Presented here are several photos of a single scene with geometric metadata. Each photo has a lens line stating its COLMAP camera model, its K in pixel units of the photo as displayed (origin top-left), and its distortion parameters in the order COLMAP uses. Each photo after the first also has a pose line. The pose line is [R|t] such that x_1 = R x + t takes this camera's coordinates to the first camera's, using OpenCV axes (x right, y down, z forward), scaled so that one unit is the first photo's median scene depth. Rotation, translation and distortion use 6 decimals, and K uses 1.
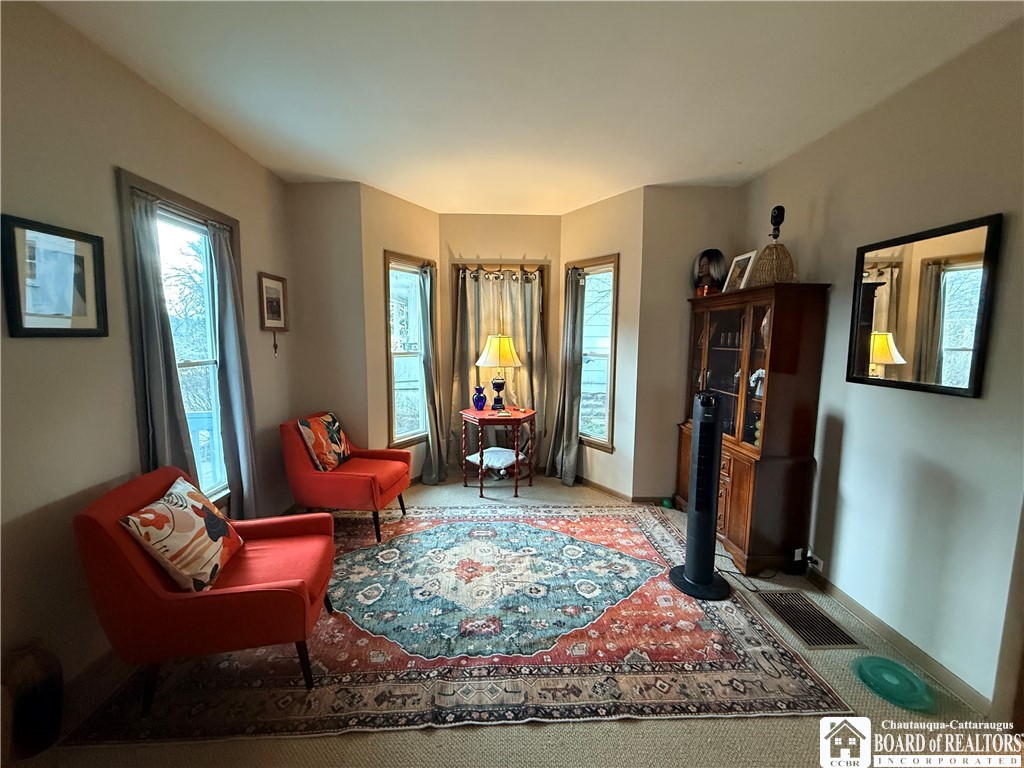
lens RADIAL K [[409.5, 0, 512.0], [0, 409.5, 380.4], [0, 0, 1]] dist [0.001034, -0.000054]
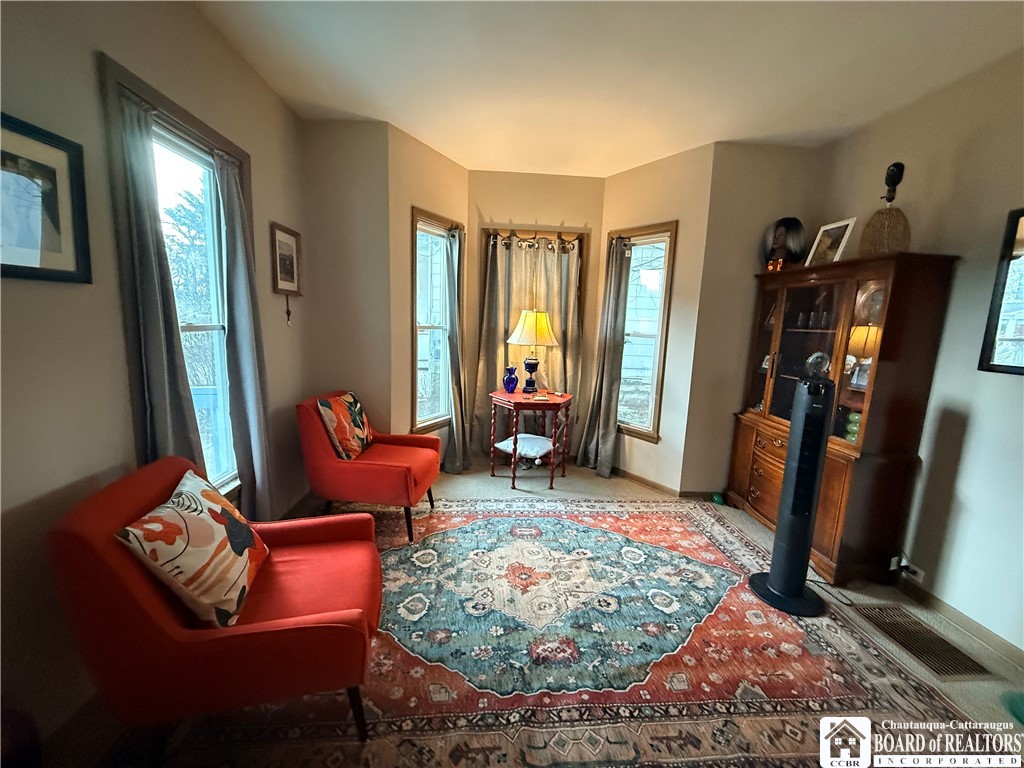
lens RADIAL K [[409.5, 0, 512.4], [0, 409.5, 380.9], [0, 0, 1]] dist [0.001034, -0.000054]
pose [[0.999142, 0.024241, 0.033566, -0.172298], [-0.025635, 0.998800, 0.041733, 0.013460], [-0.032514, -0.042557, 0.998565, 0.159232]]
